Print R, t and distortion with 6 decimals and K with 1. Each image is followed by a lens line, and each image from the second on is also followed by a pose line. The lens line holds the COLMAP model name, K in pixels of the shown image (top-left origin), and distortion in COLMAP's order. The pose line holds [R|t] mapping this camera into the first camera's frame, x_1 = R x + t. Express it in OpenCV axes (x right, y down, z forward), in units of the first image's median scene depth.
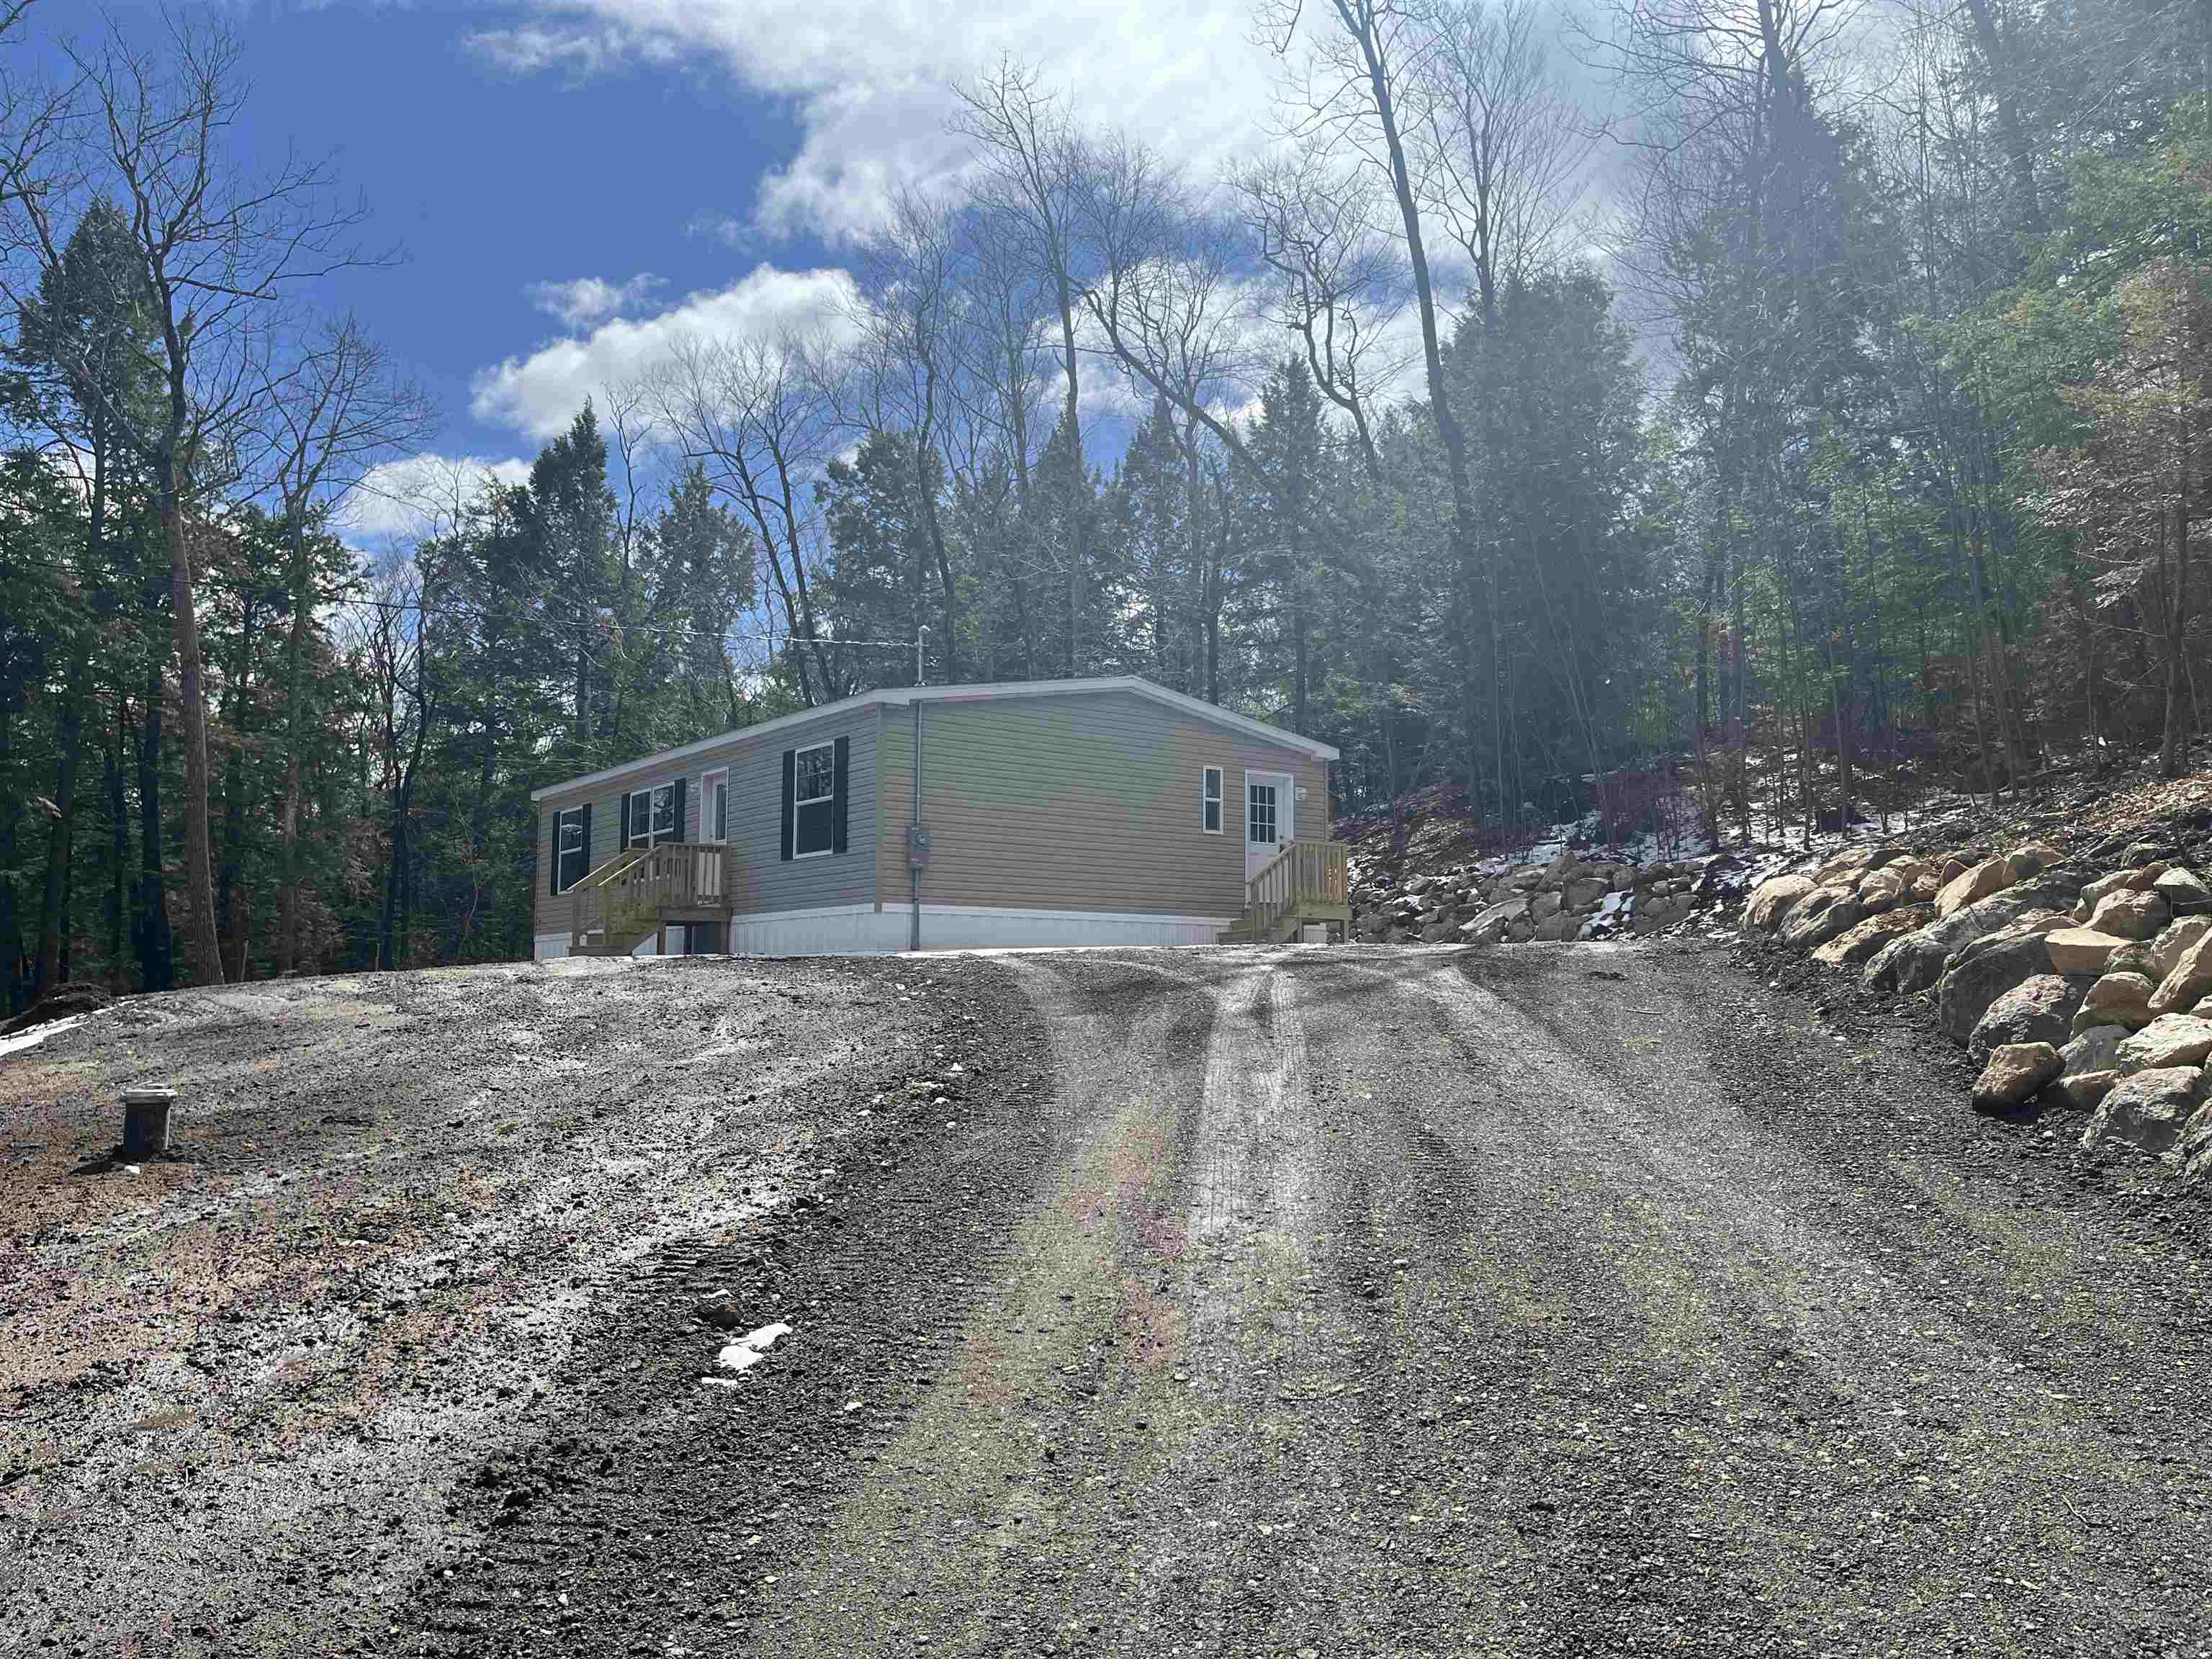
lens RADIAL K [[1665.3, 0, 1106.2], [0, 1665.3, 832.4], [0, 0, 1]] dist [-0.028283, -0.005853]
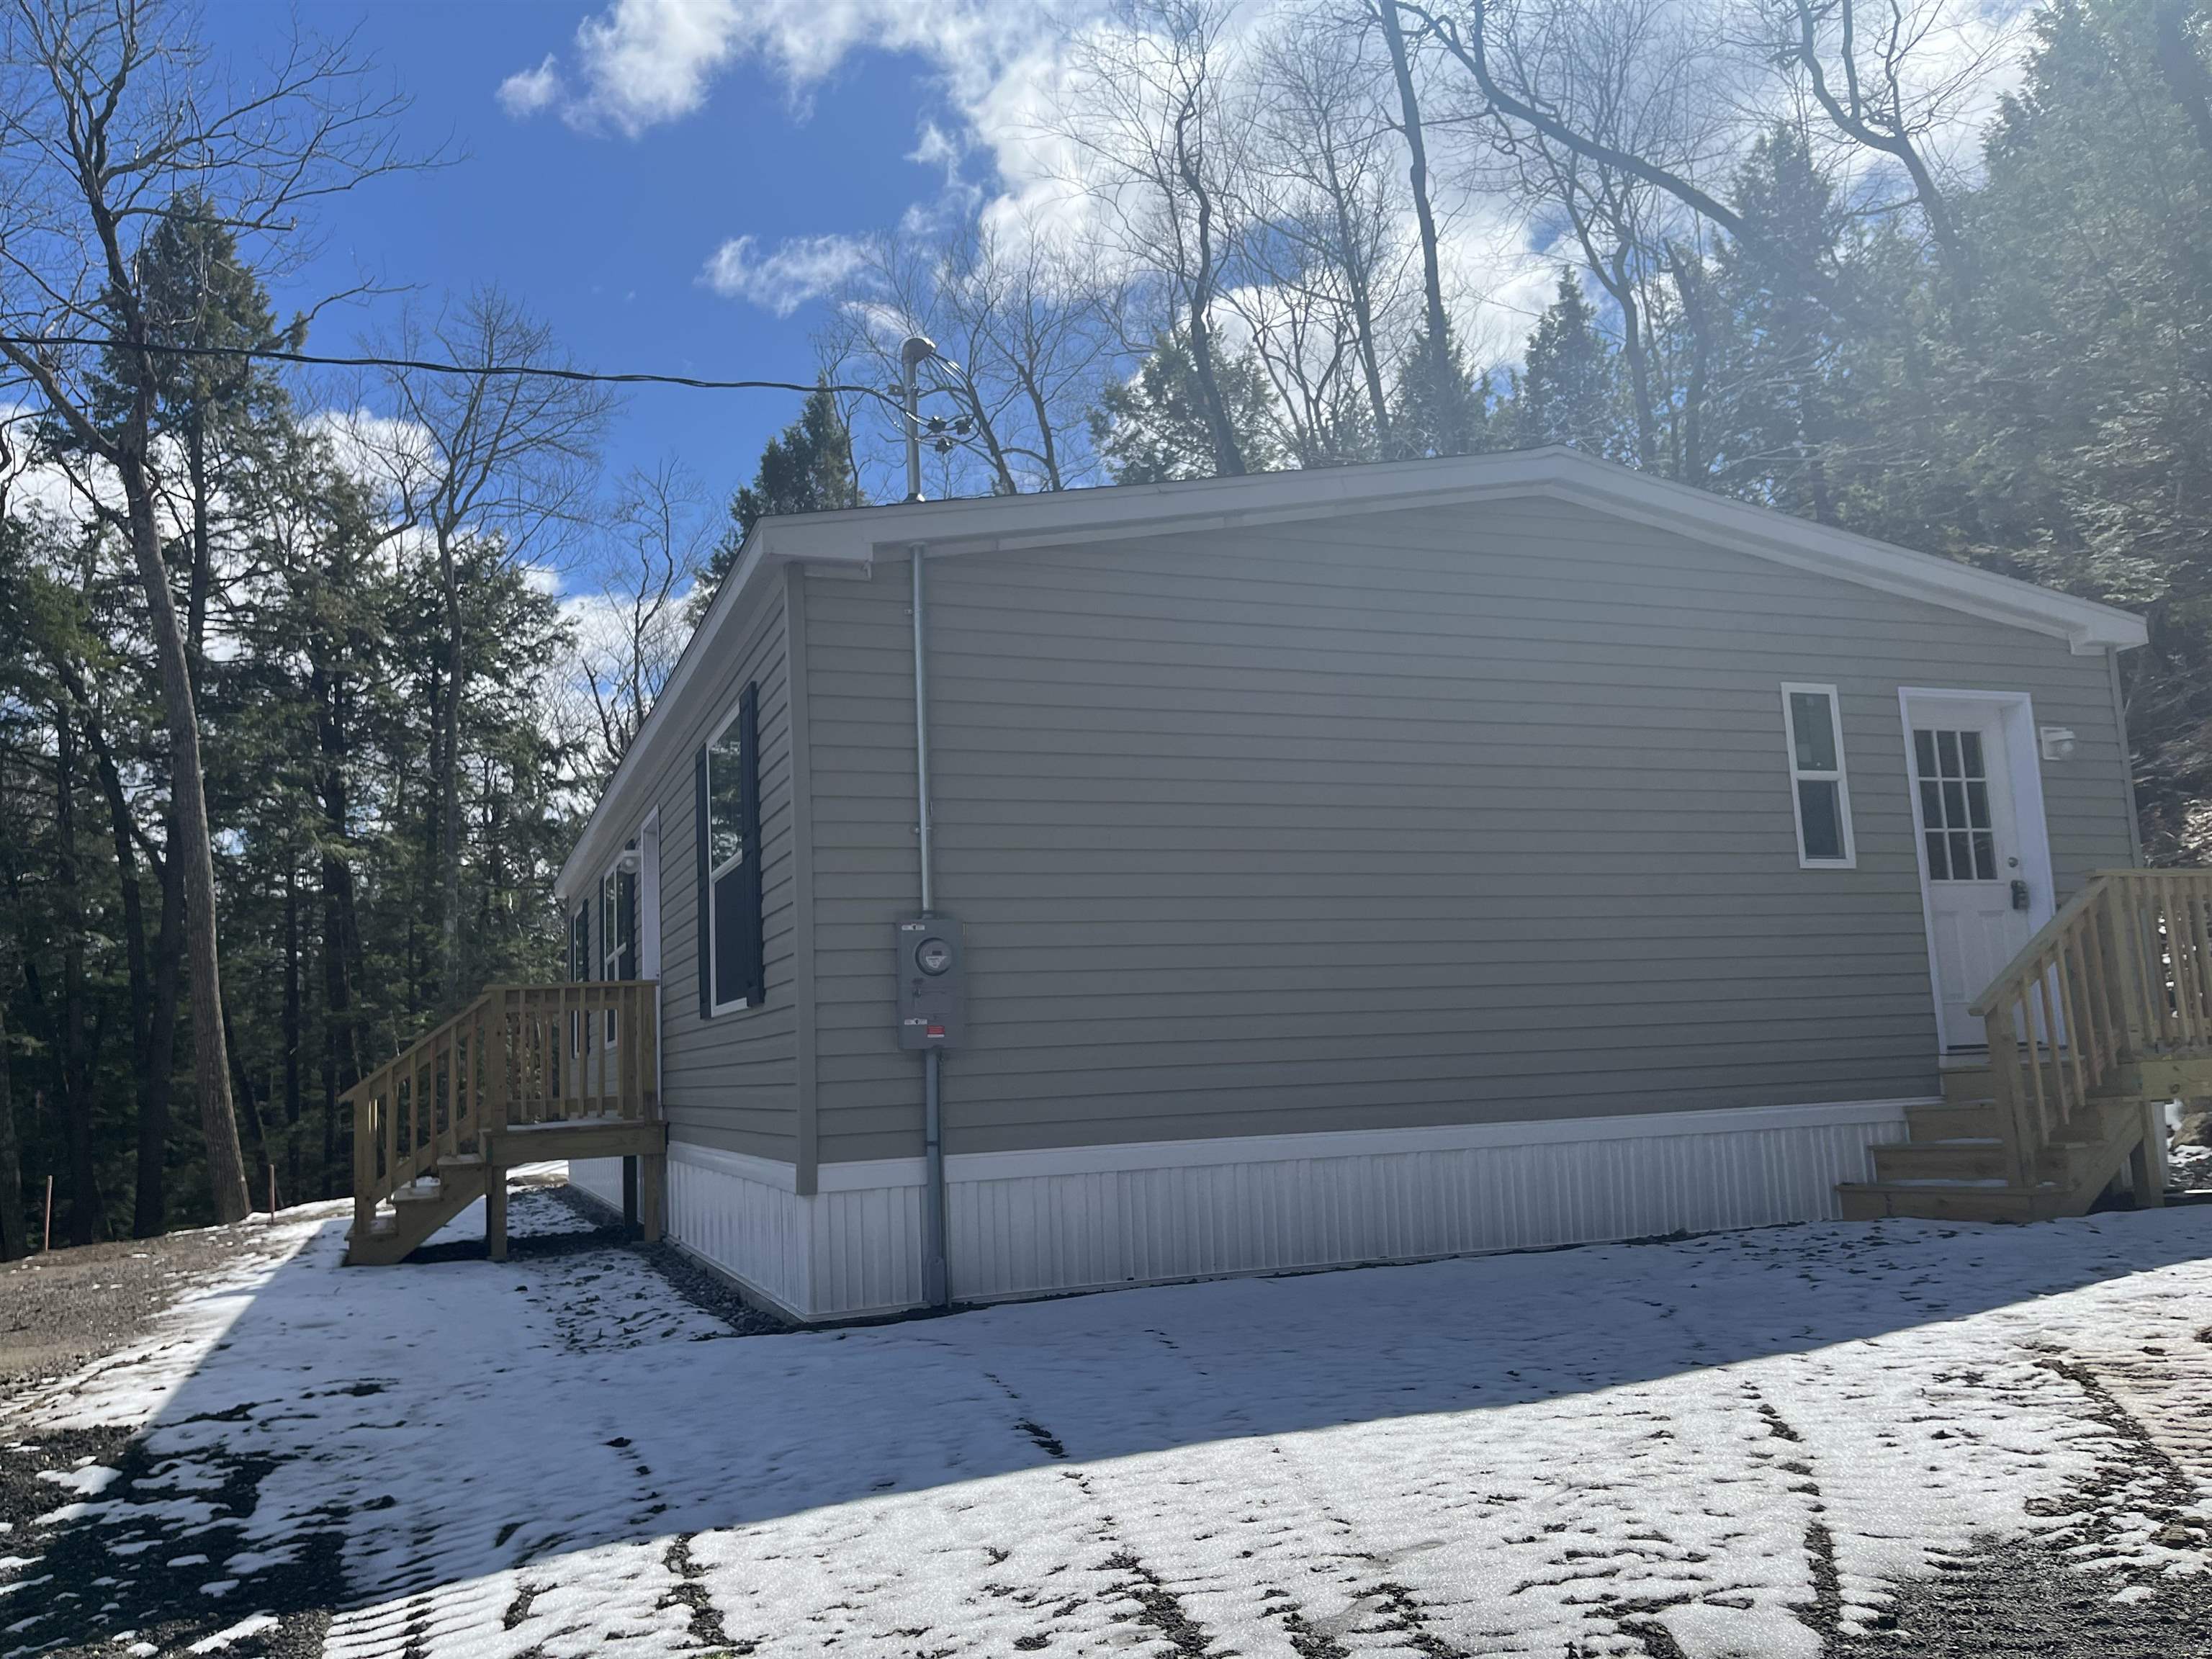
lens RADIAL K [[1665.3, 0, 1094.5], [0, 1665.3, 824.3], [0, 0, 1]] dist [-0.028283, -0.005853]
pose [[0.960112, -0.084731, -0.266467, 0.007424], [0.074403, 0.996042, -0.048636, -0.003227], [0.269533, 0.026870, 0.962616, 0.592860]]
